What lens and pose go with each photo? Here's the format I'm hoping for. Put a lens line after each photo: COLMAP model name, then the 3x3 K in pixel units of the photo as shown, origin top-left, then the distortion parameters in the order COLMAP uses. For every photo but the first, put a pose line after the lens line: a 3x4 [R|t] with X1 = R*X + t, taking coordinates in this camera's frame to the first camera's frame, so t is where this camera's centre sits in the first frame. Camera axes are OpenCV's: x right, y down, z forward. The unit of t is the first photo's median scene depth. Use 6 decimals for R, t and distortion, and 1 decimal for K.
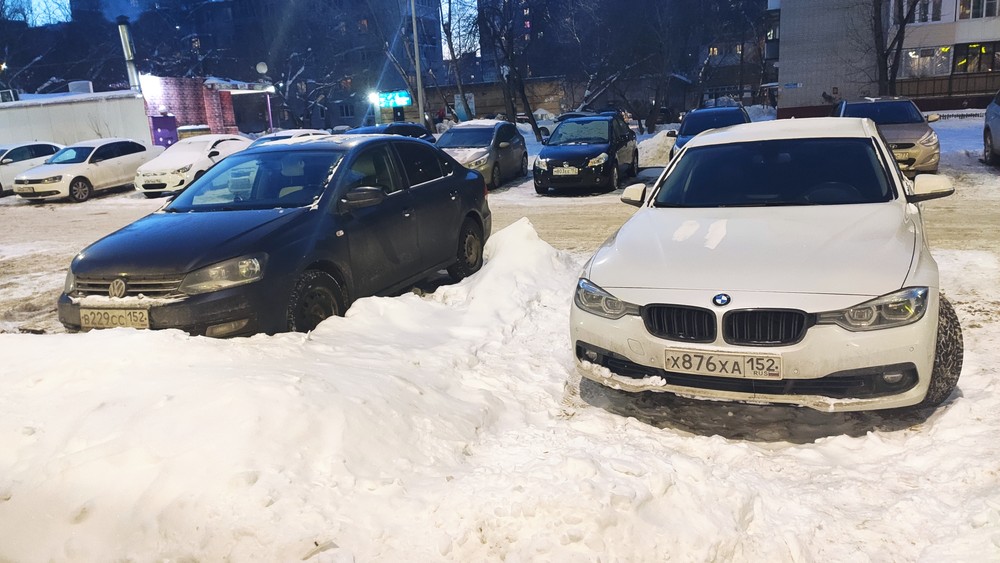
lens RADIAL K [[742.5, 0, 501.2], [0, 742.5, 278.1], [0, 0, 1]] dist [0.099682, -0.135350]
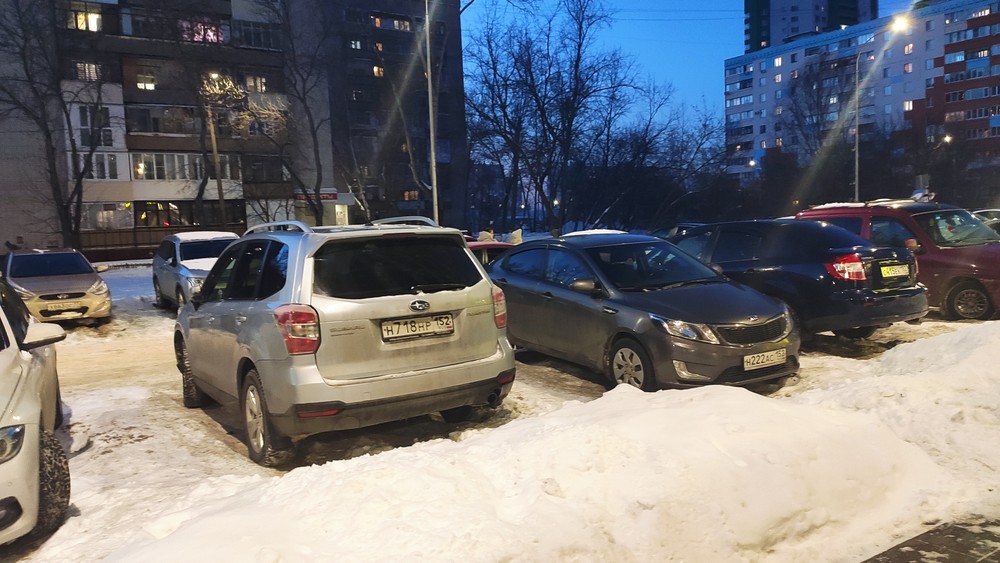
lens RADIAL K [[739.0, 0, 501.5], [0, 739.0, 282.5], [0, 0, 1]] dist [0.094820, -0.124098]
pose [[0.567691, -0.026829, 0.822805, 0.006824], [0.179876, 0.979362, -0.092170, 0.003992], [-0.803350, 0.200327, 0.560801, -0.024724]]
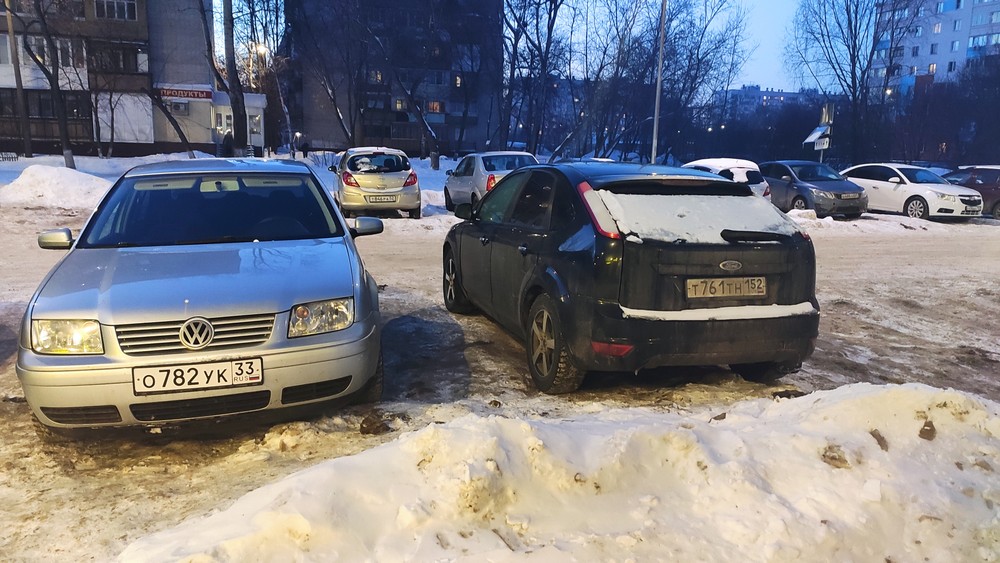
lens RADIAL K [[742.5, 0, 501.2], [0, 742.5, 278.1], [0, 0, 1]] dist [0.099682, -0.135350]
pose [[0.745282, -0.034725, 0.665845, 0.657241], [0.068441, 0.997352, -0.024592, 0.028524], [-0.663228, 0.063899, 0.745685, -0.305087]]
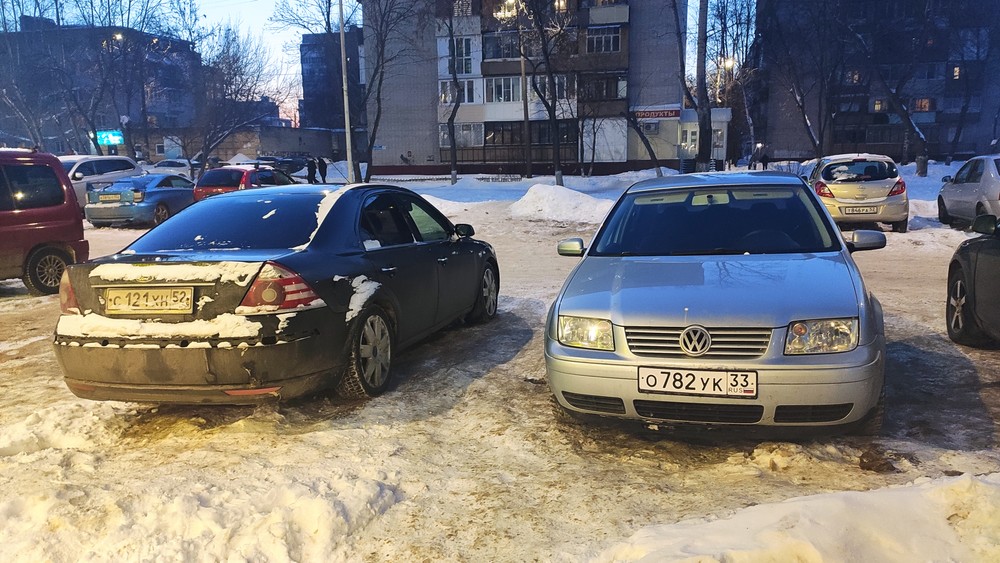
lens RADIAL K [[742.5, 0, 501.2], [0, 742.5, 278.1], [0, 0, 1]] dist [0.099682, -0.135350]
pose [[0.989348, 0.021360, 0.143993, 0.650877], [-0.013171, 0.998254, -0.057584, 0.028235], [-0.144972, 0.055074, 0.987902, -0.301831]]
